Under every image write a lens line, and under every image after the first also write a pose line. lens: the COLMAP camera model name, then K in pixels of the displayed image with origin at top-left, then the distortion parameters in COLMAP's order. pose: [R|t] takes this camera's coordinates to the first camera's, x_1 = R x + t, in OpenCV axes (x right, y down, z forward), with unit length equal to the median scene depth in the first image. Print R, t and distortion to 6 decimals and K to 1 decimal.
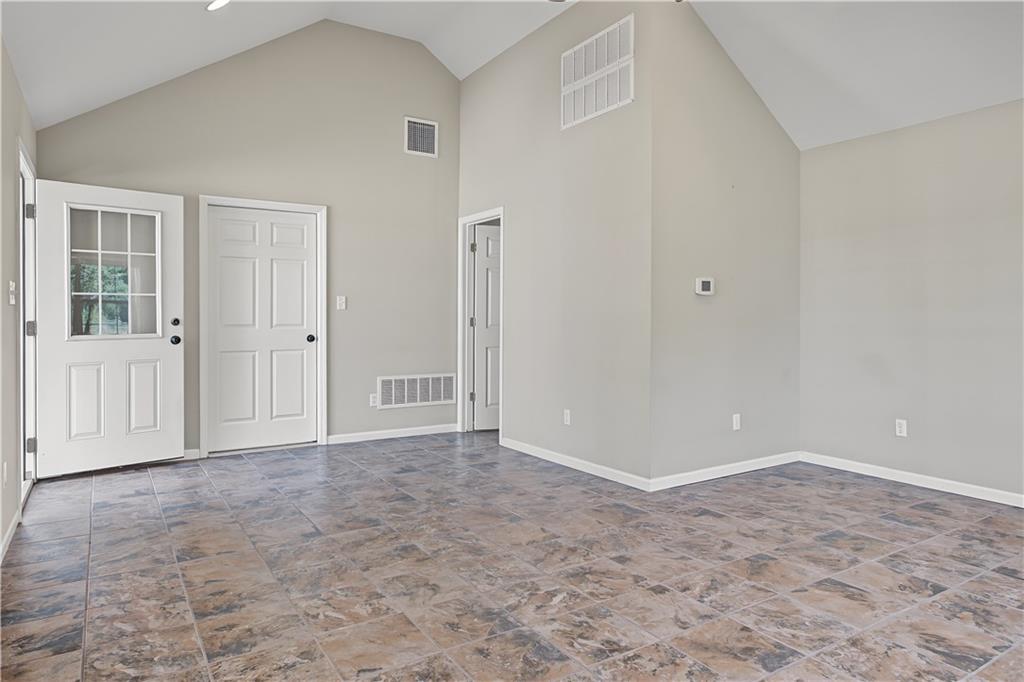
lens RADIAL K [[639.2, 0, 513.3], [0, 639.2, 334.9], [0, 0, 1]] dist [0.001746, 0.005137]
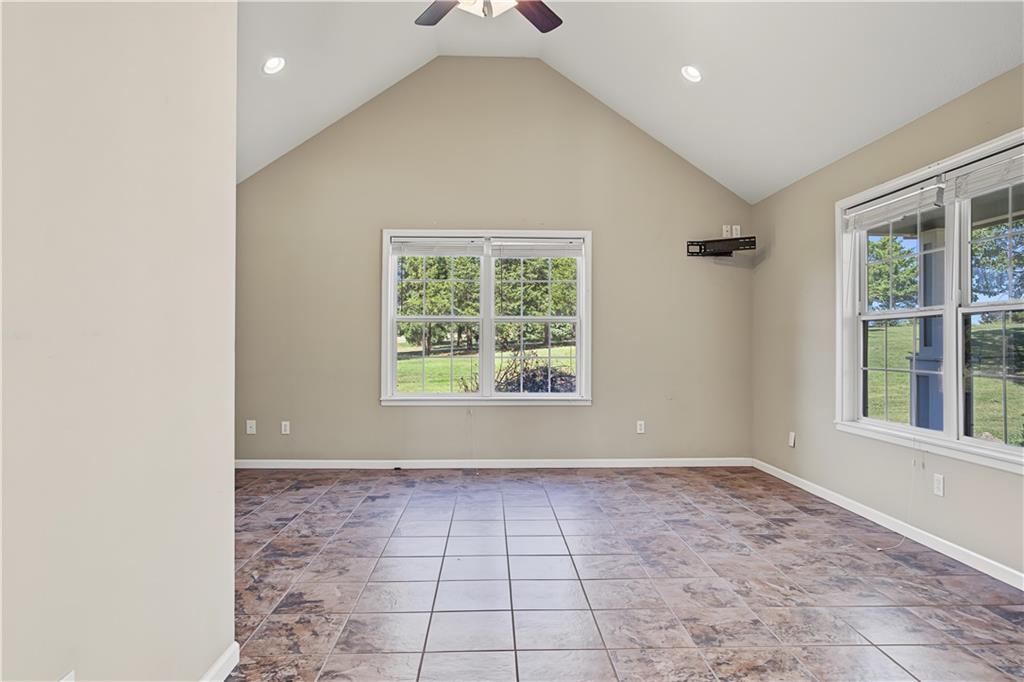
lens RADIAL K [[639.2, 0, 511.1], [0, 639.2, 340.3], [0, 0, 1]] dist [0.001746, 0.005137]
pose [[-0.865656, -0.002511, 0.500632, -0.401141], [0.008537, 0.999768, 0.019776, -0.059314], [-0.500566, 0.021393, -0.865434, 2.046688]]
